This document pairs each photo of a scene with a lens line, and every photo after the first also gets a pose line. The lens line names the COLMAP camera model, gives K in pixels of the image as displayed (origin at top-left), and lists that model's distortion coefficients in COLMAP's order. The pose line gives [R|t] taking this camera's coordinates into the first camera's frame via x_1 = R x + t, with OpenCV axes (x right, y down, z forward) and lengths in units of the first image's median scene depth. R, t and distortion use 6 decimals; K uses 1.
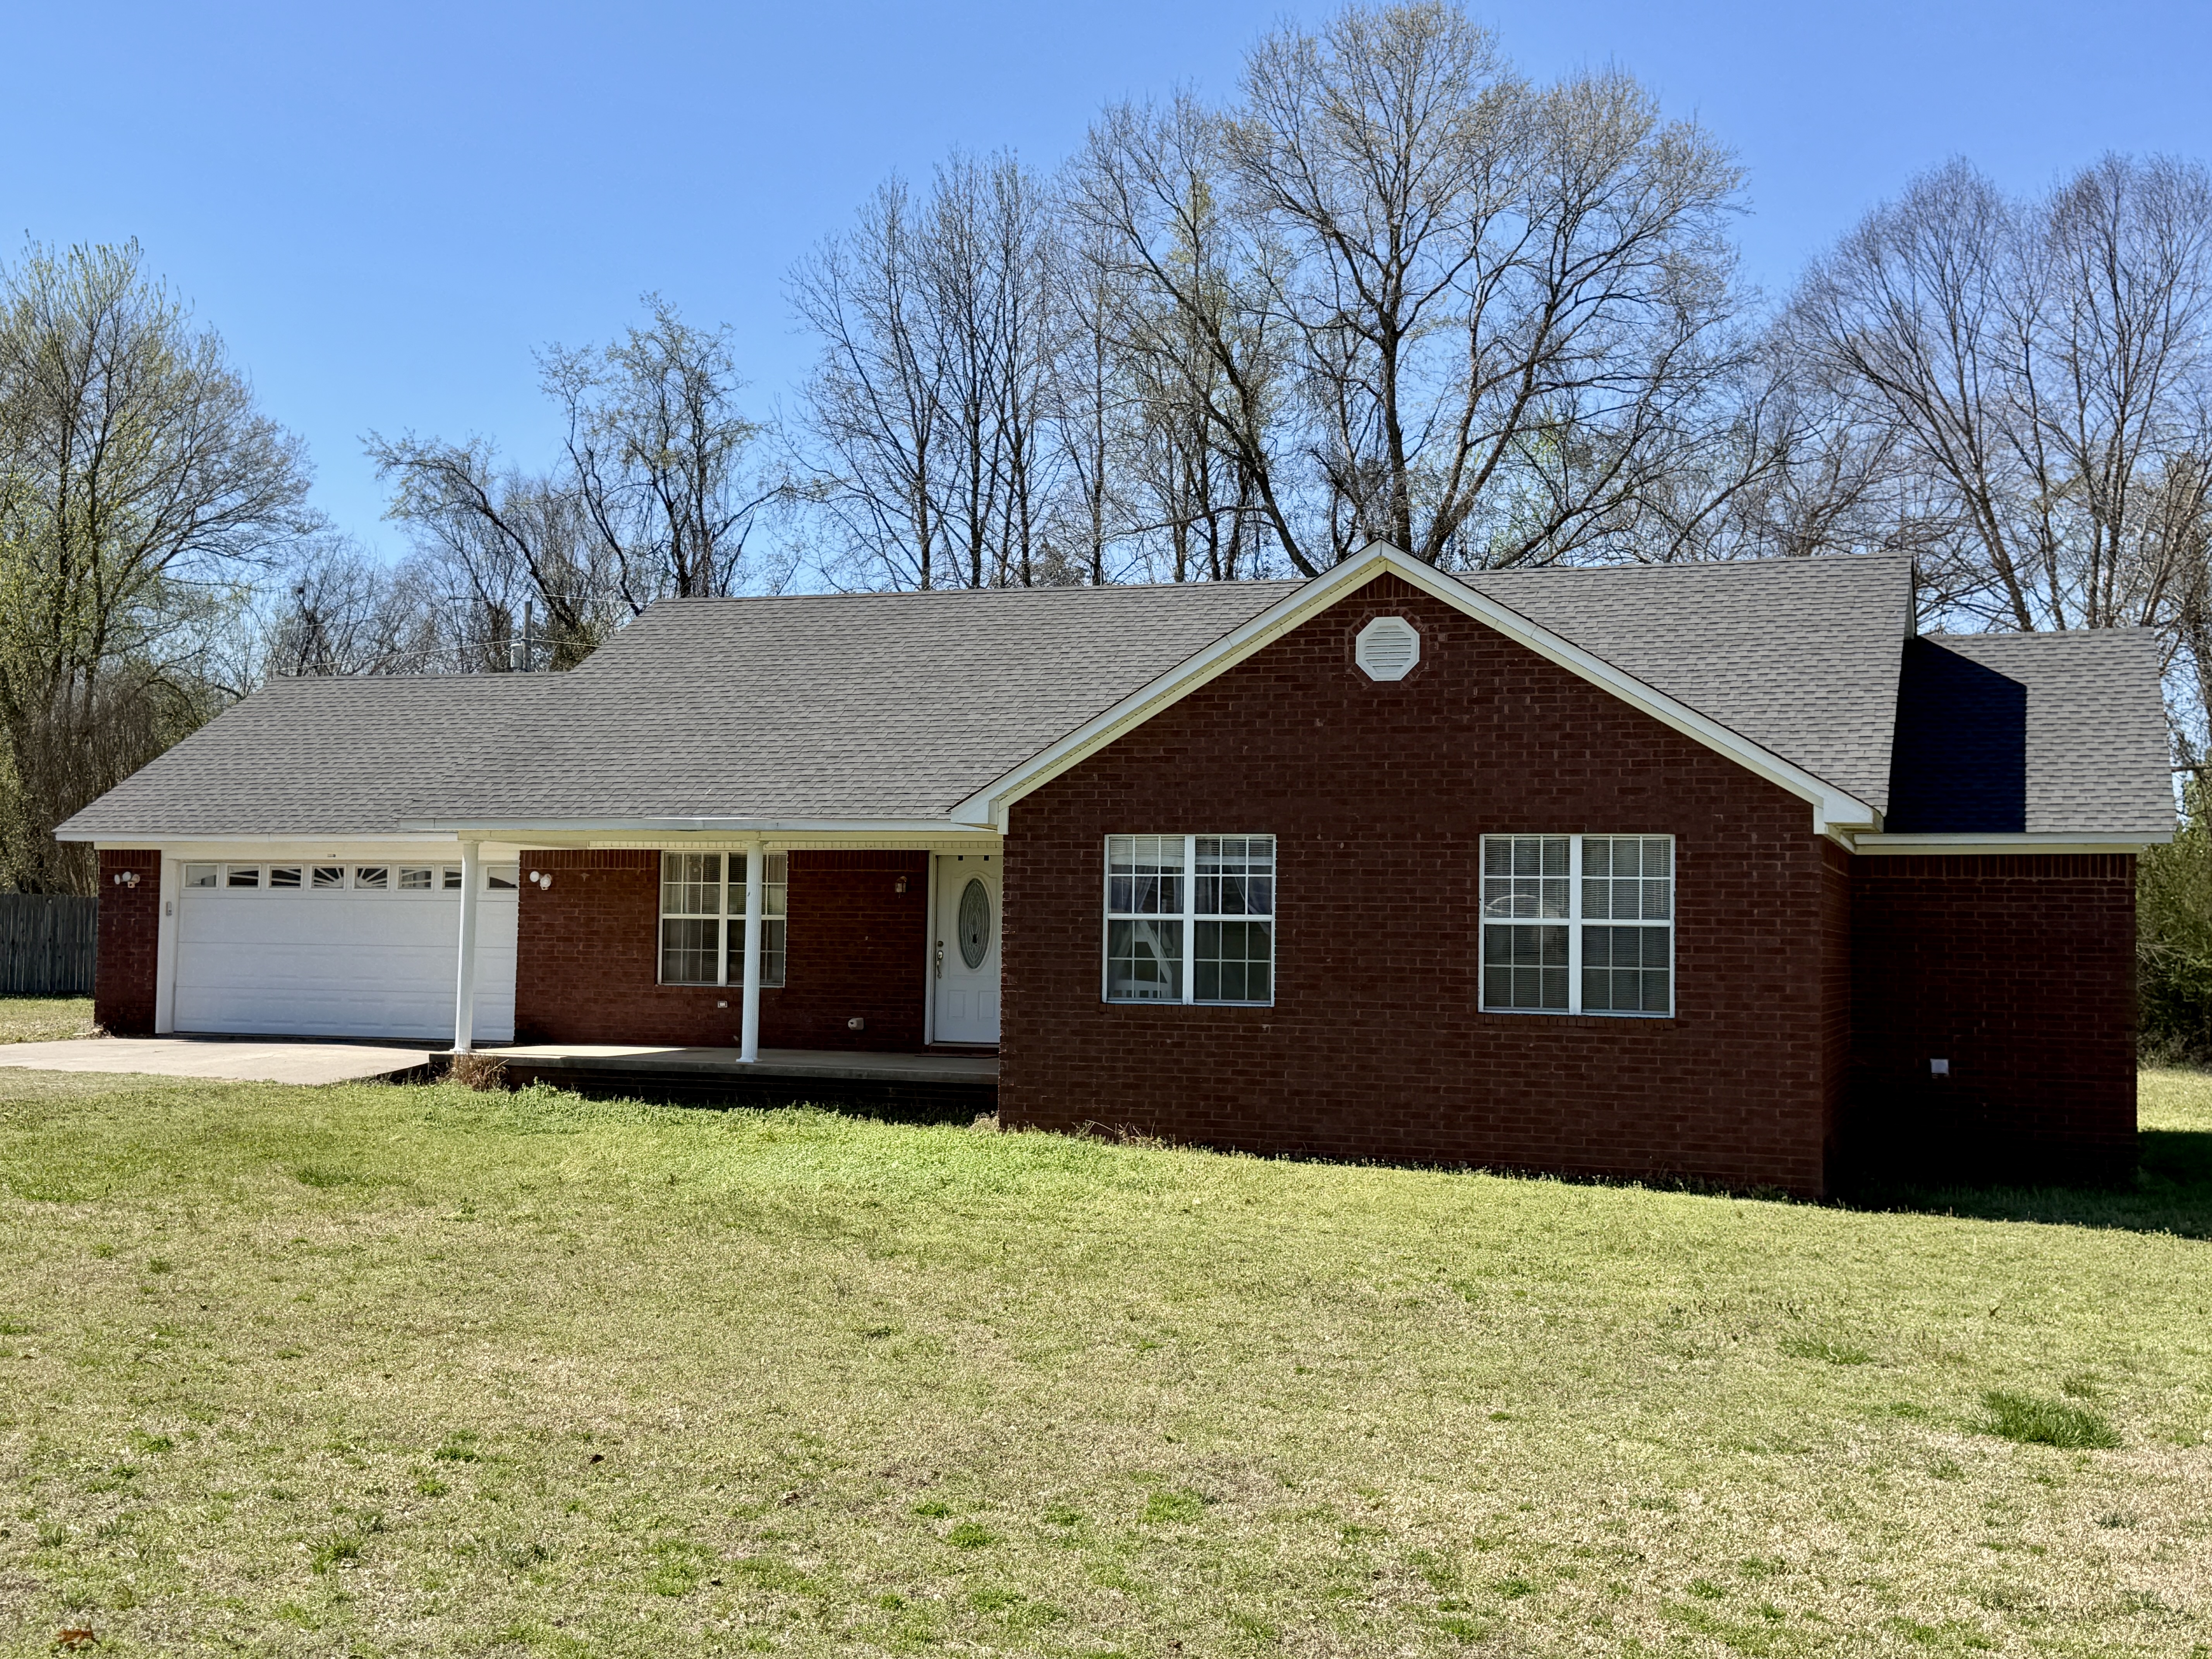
lens RADIAL K [[2464.4, 0, 1114.2], [0, 2464.4, 830.5], [0, 0, 1]] dist [0.131358, -0.184526]
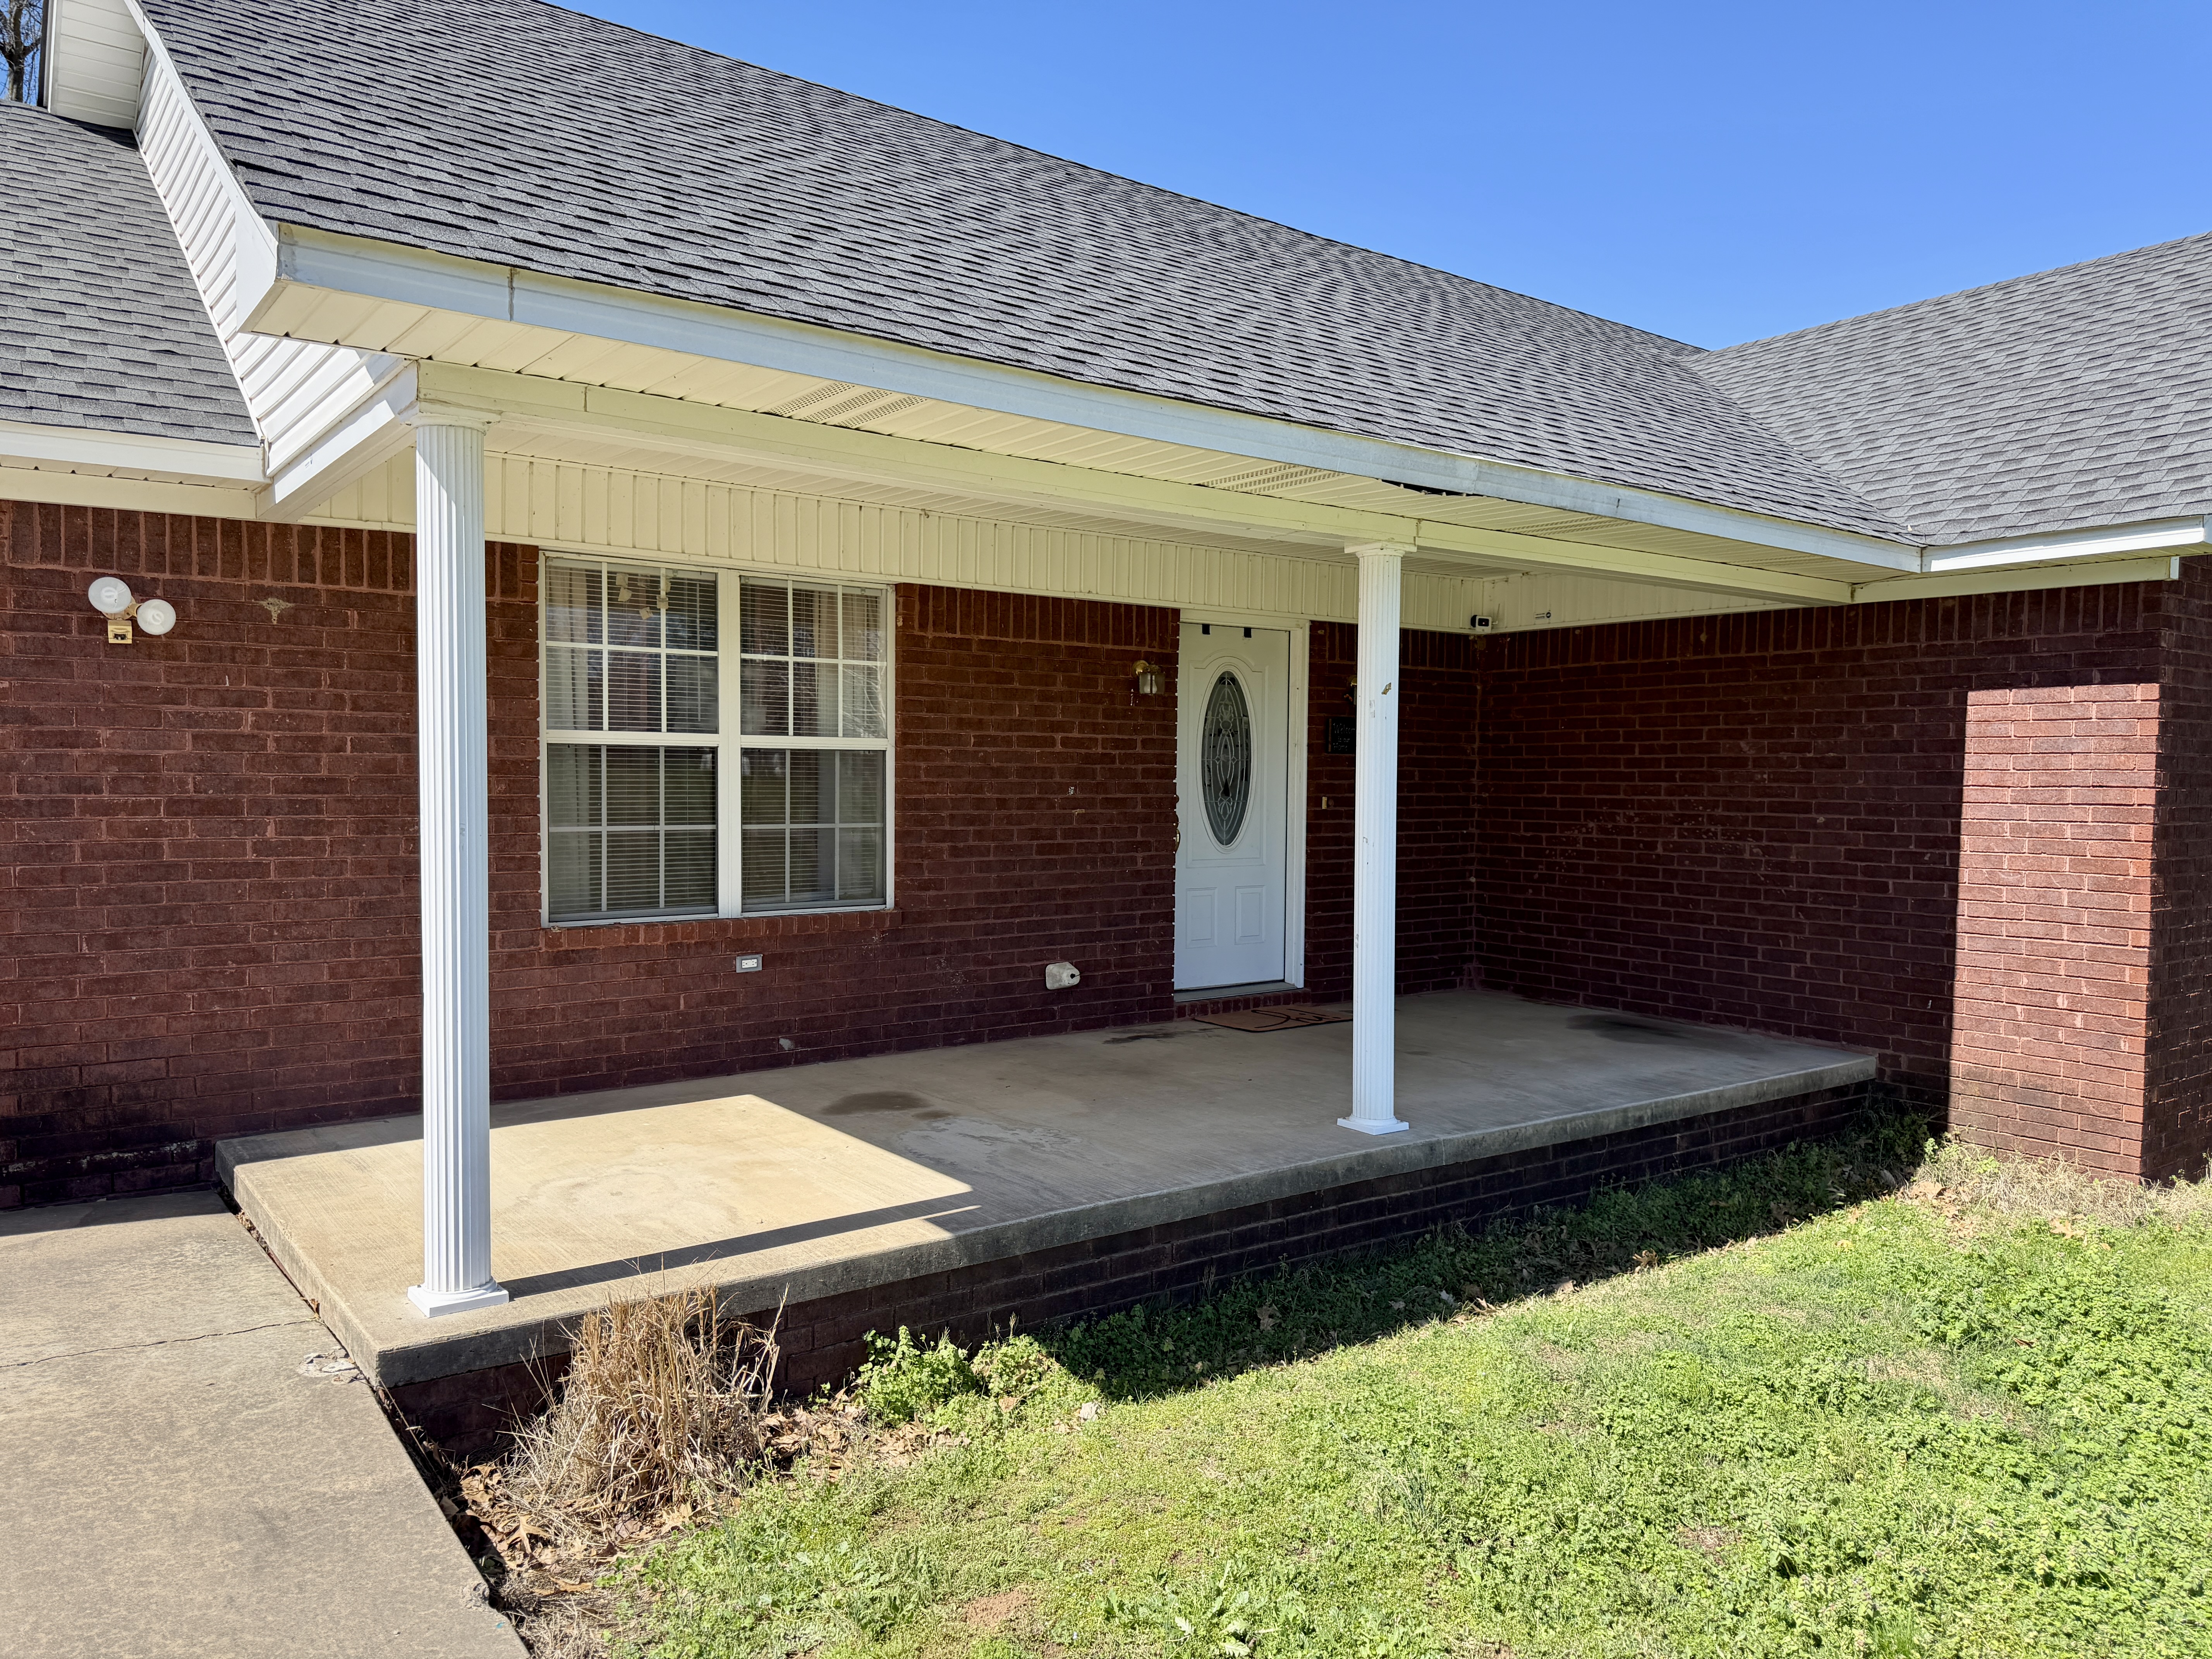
lens RADIAL K [[1554.2, 0, 1106.0], [0, 1554.2, 829.5], [0, 0, 1]] dist [0.099649, -0.138178]
pose [[0.558496, -0.040231, 0.828531, -0.336421], [-0.038220, 0.996514, 0.074151, 0.028823], [-0.828626, -0.073079, 0.555012, 0.825503]]
